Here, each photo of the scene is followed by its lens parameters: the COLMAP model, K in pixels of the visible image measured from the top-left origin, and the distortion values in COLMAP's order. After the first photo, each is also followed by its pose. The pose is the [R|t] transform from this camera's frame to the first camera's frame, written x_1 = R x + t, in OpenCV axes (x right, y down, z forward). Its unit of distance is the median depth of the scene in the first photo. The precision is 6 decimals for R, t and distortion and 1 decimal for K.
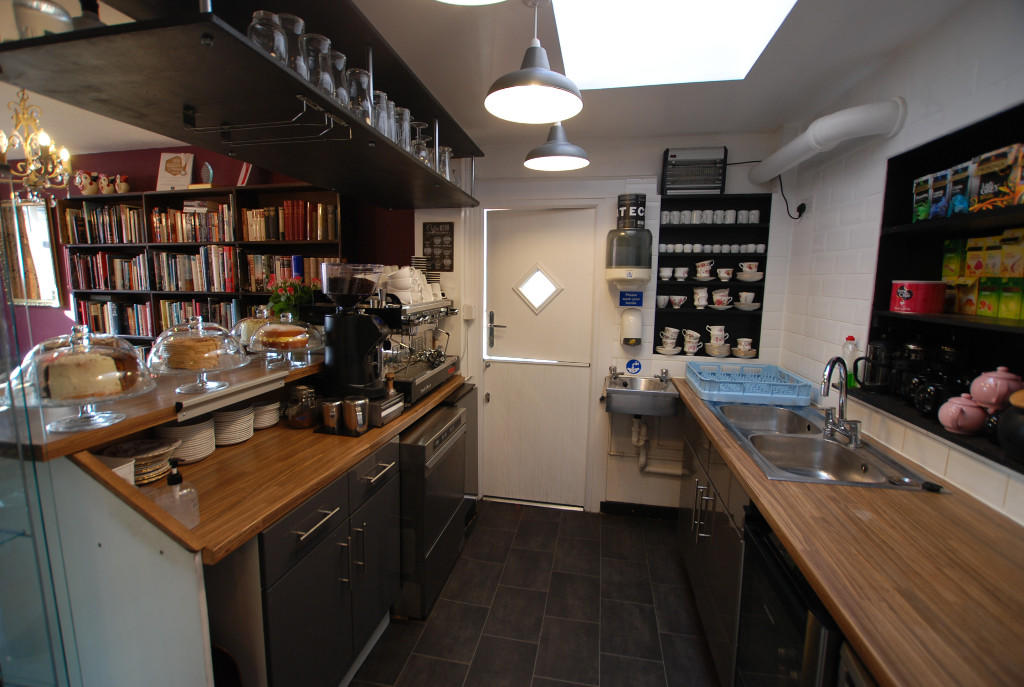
lens RADIAL K [[458.7, 0, 506.3], [0, 458.7, 338.3], [0, 0, 1]] dist [-0.031040, 0.003214]
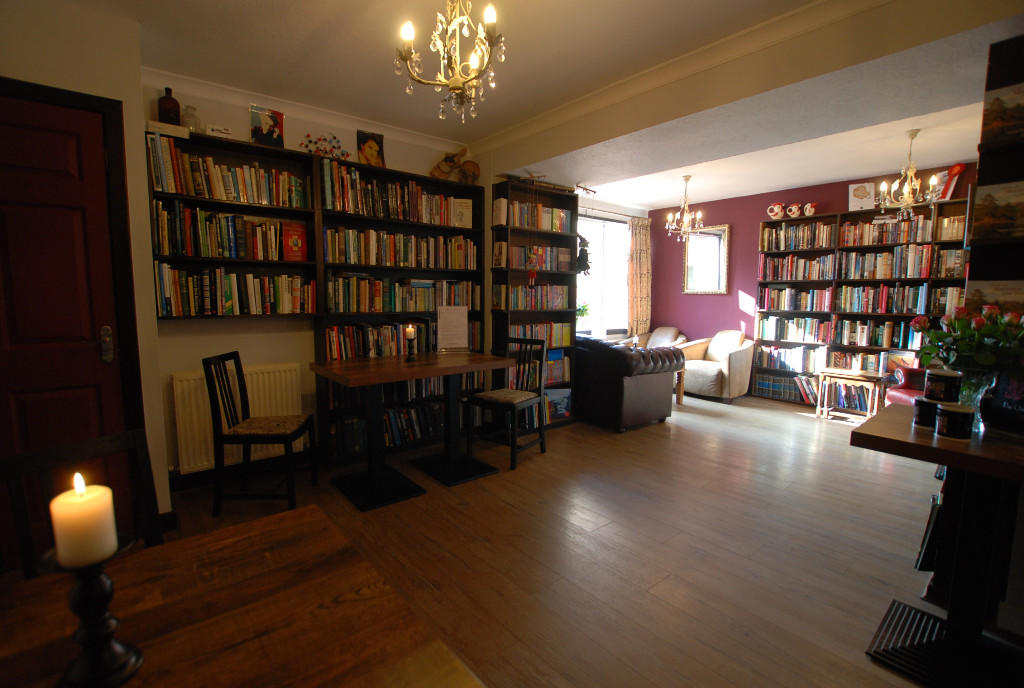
lens RADIAL K [[458.7, 0, 505.9], [0, 458.7, 345.2], [0, 0, 1]] dist [-0.031040, 0.003214]
pose [[0.779620, 0.059815, -0.623390, -0.764644], [-0.076997, 0.997031, -0.000626, 0.209483], [0.621502, 0.048487, 0.781911, -0.880546]]
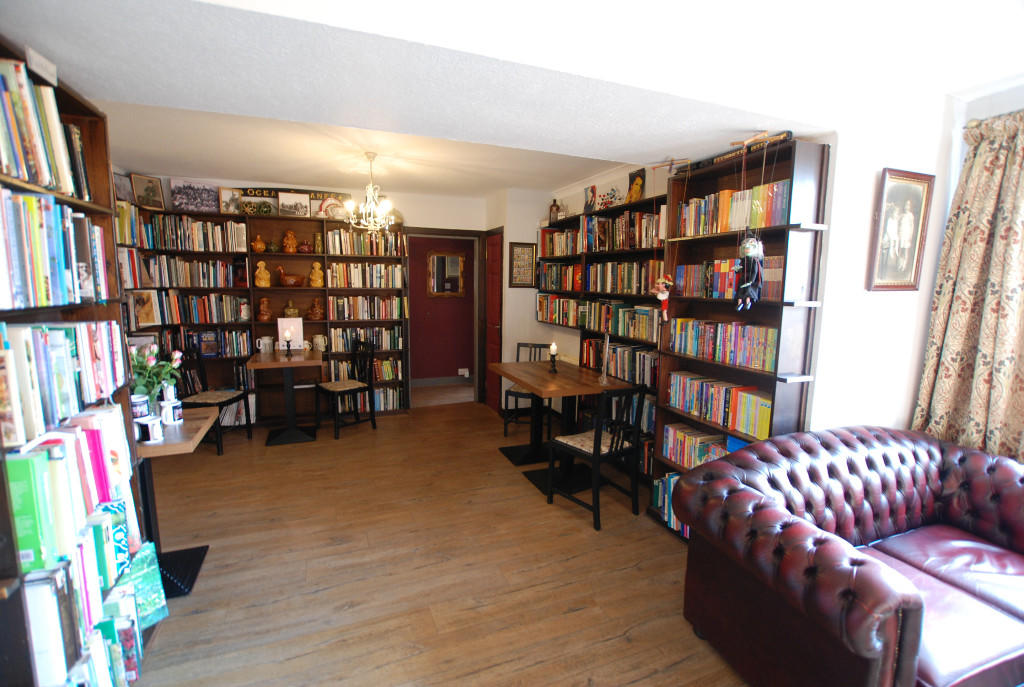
lens RADIAL K [[458.7, 0, 502.8], [0, 458.7, 343.9], [0, 0, 1]] dist [-0.031040, 0.003214]
pose [[-0.834513, 0.053438, -0.548390, -0.755507], [-0.092031, 0.967785, 0.234355, -0.096628], [0.543247, 0.246041, -0.802712, 0.694113]]
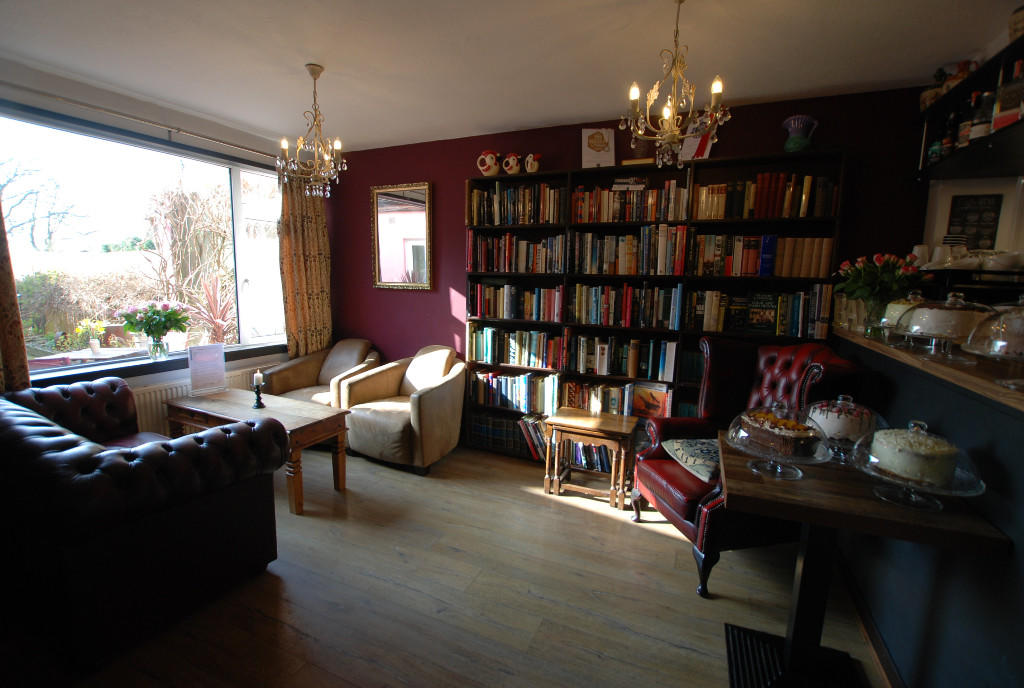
lens RADIAL K [[458.7, 0, 503.9], [0, 458.7, 345.9], [0, 0, 1]] dist [-0.031040, 0.003214]
pose [[0.976085, 0.042149, -0.213265, -0.773889], [-0.039506, 0.999081, 0.016643, 0.040641], [0.213770, -0.007819, 0.976853, 0.020639]]
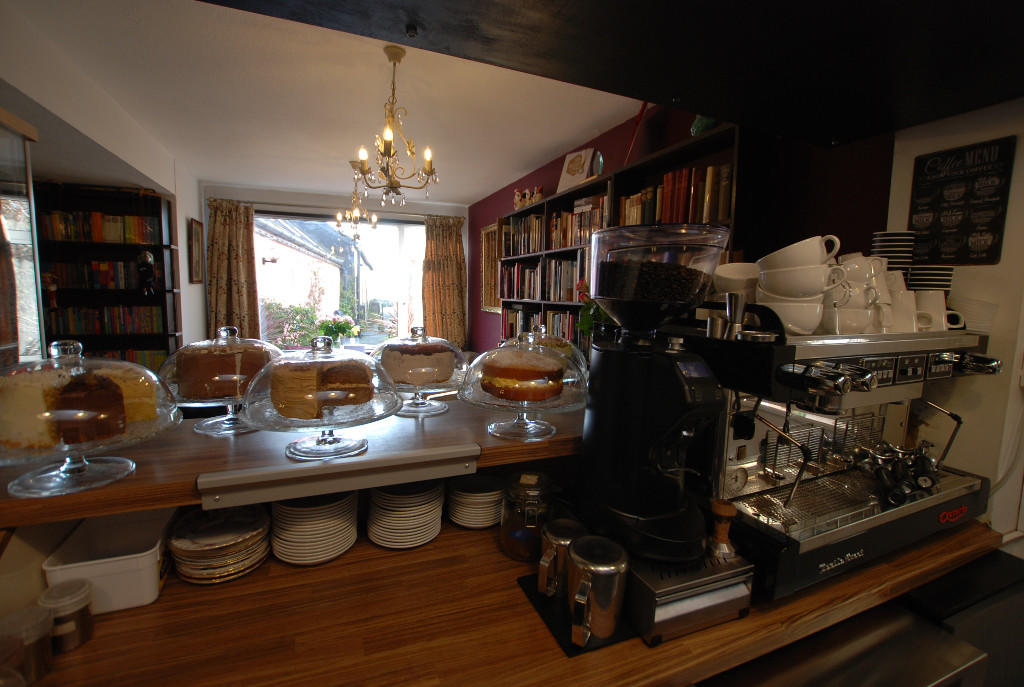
lens RADIAL K [[458.7, 0, 497.4], [0, 458.7, 338.6], [0, 0, 1]] dist [-0.031040, 0.003214]
pose [[0.556750, 0.081522, -0.826670, -0.034373], [-0.120633, 0.992558, 0.016636, -0.033681], [0.821874, 0.090461, 0.562441, 0.419239]]
